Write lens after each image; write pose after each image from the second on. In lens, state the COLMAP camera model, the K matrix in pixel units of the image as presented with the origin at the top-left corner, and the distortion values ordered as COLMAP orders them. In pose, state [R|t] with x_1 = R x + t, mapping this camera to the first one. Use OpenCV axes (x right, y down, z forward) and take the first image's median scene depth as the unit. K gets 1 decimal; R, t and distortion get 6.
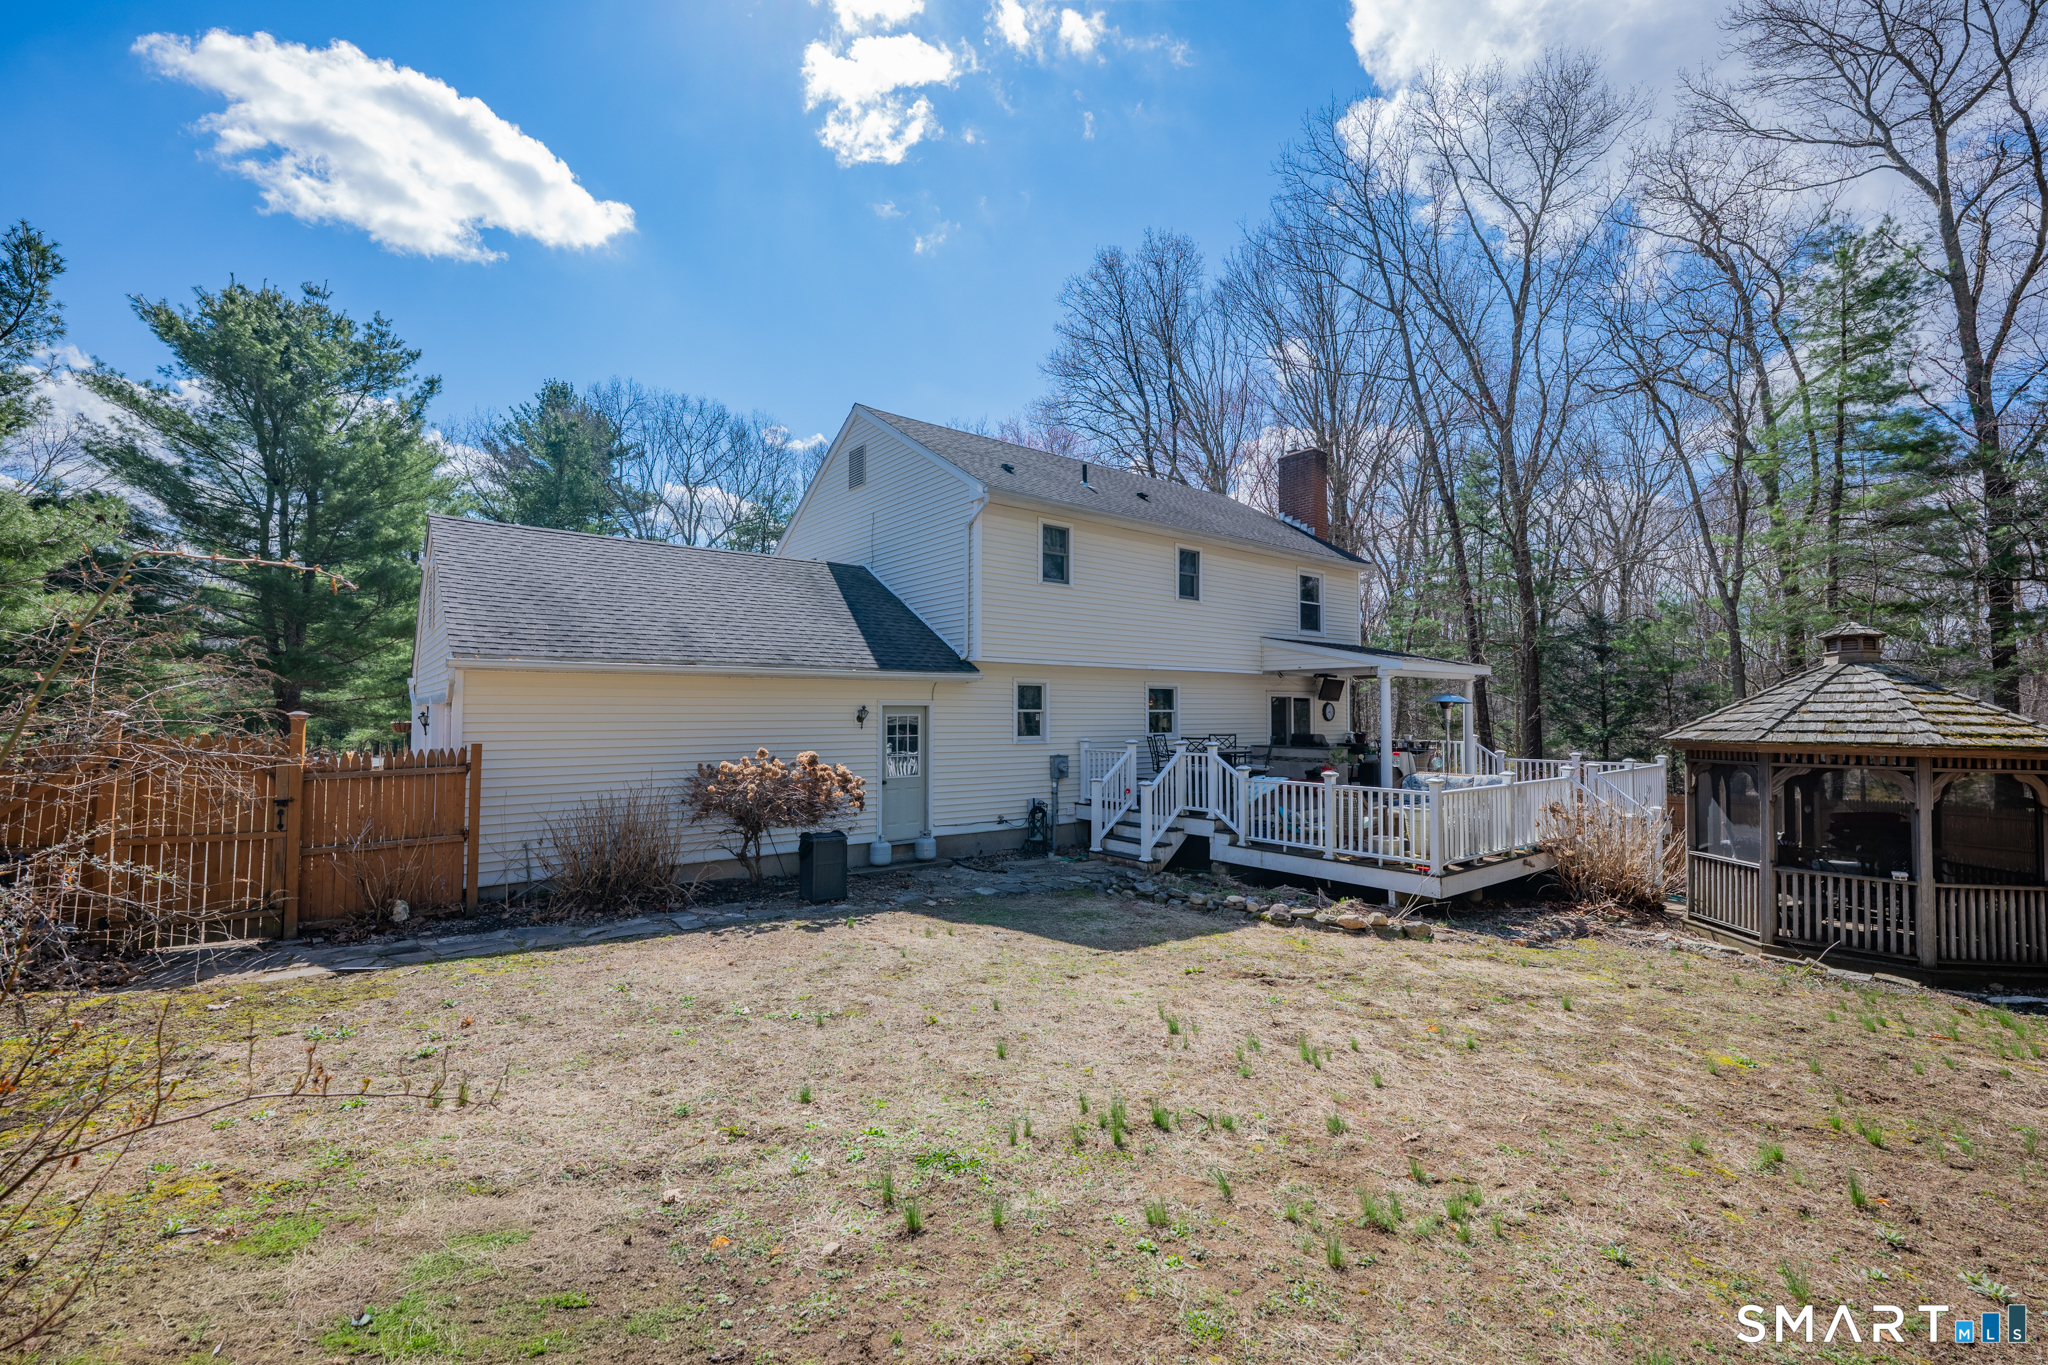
lens RADIAL K [[885.6, 0, 1064.7], [0, 885.6, 677.9], [0, 0, 1]] dist [-0.000311, -0.000267]
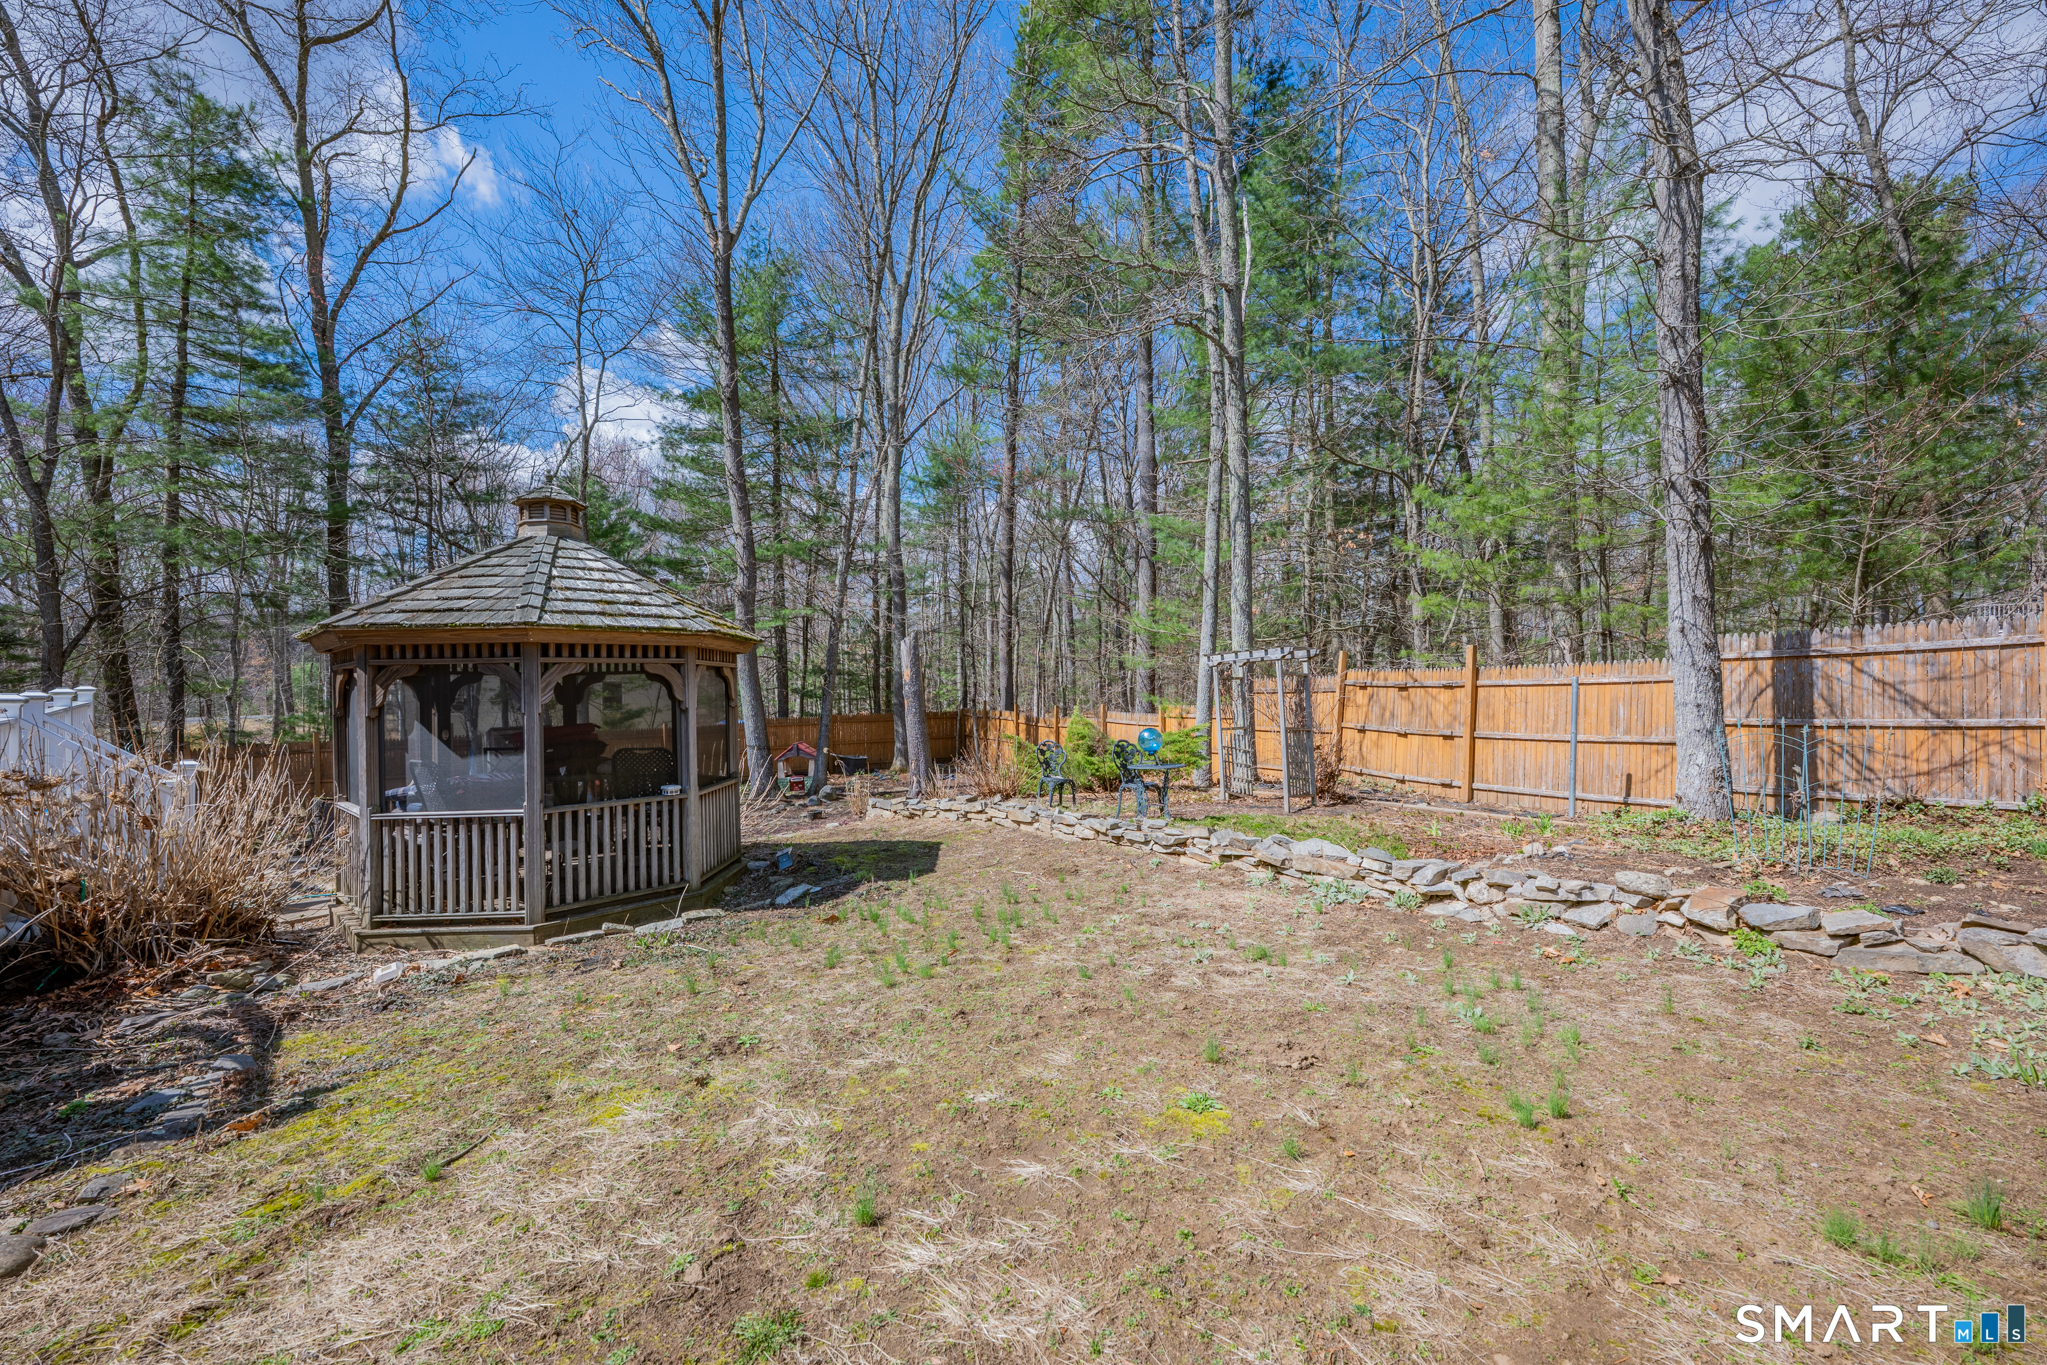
lens RADIAL K [[816.2, 0, 1027.2], [0, 816.2, 683.4], [0, 0, 1]] dist [-0.002864, -0.000232]
pose [[-0.056760, -0.015774, 0.998263, 0.059098], [-0.031934, 0.999392, 0.013976, 0.037171], [-0.997877, -0.031085, -0.057229, 0.258290]]
